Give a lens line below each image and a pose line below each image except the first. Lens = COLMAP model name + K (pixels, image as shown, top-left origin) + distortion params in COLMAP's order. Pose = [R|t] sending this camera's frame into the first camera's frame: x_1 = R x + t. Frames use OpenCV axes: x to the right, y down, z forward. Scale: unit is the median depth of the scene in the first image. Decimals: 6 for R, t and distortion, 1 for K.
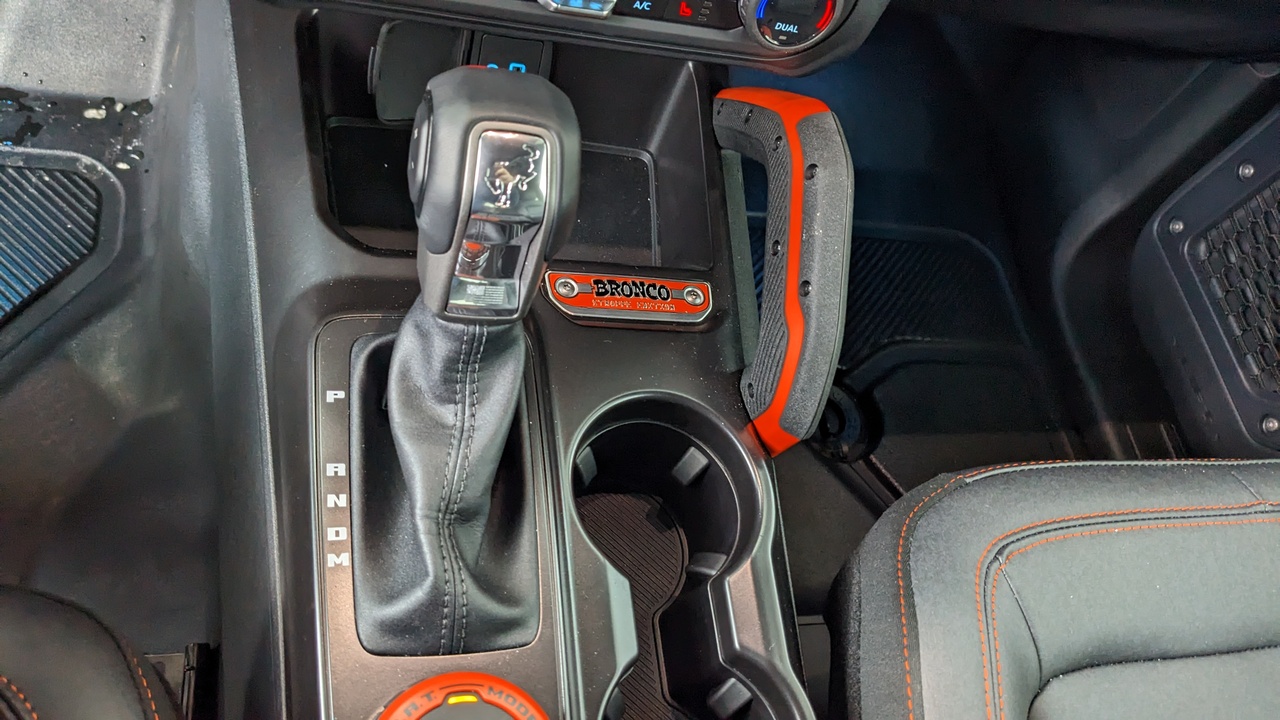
lens RADIAL K [[1085.9, 0, 630.1], [0, 1085.9, 358.2], [0, 0, 1]] dist [0.057994, -0.141129]
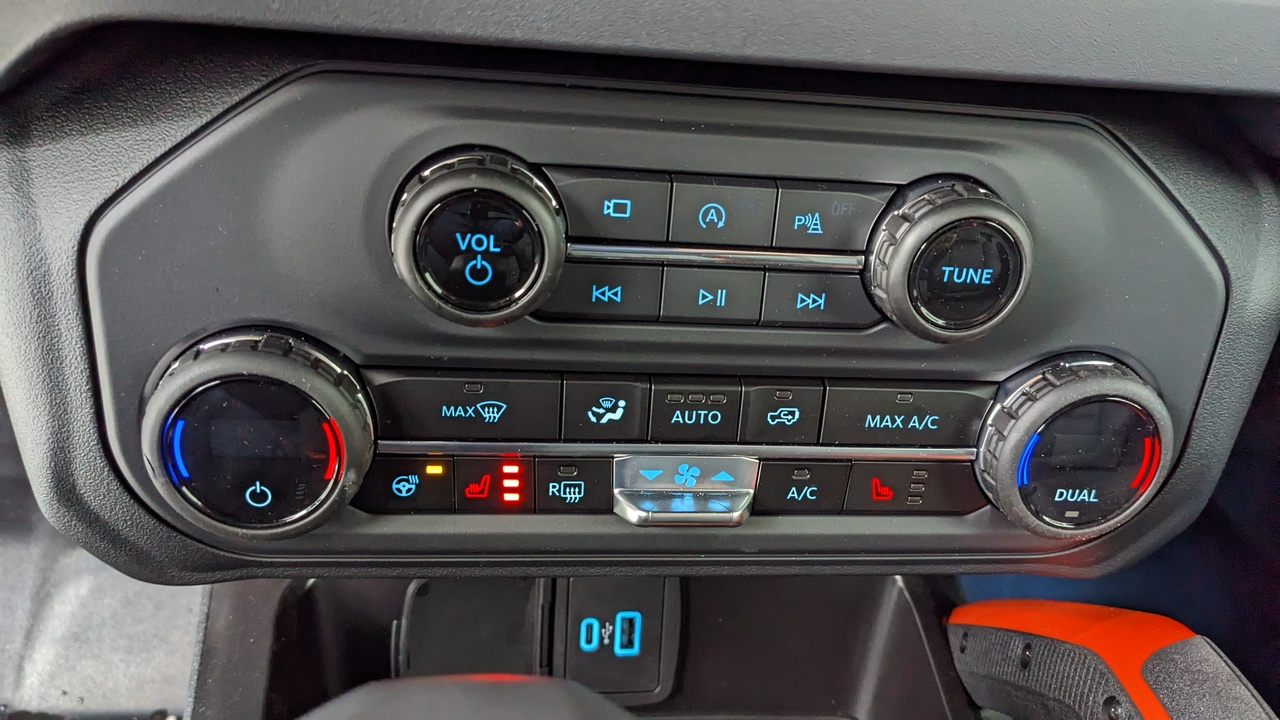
lens RADIAL K [[1085.9, 0, 630.1], [0, 1085.9, 358.2], [0, 0, 1]] dist [0.057994, -0.141129]
pose [[0.977552, -0.159684, -0.137449, 0.011240], [0.080369, 0.885656, -0.457333, -0.122918], [0.194762, 0.436020, 0.878609, 0.416015]]
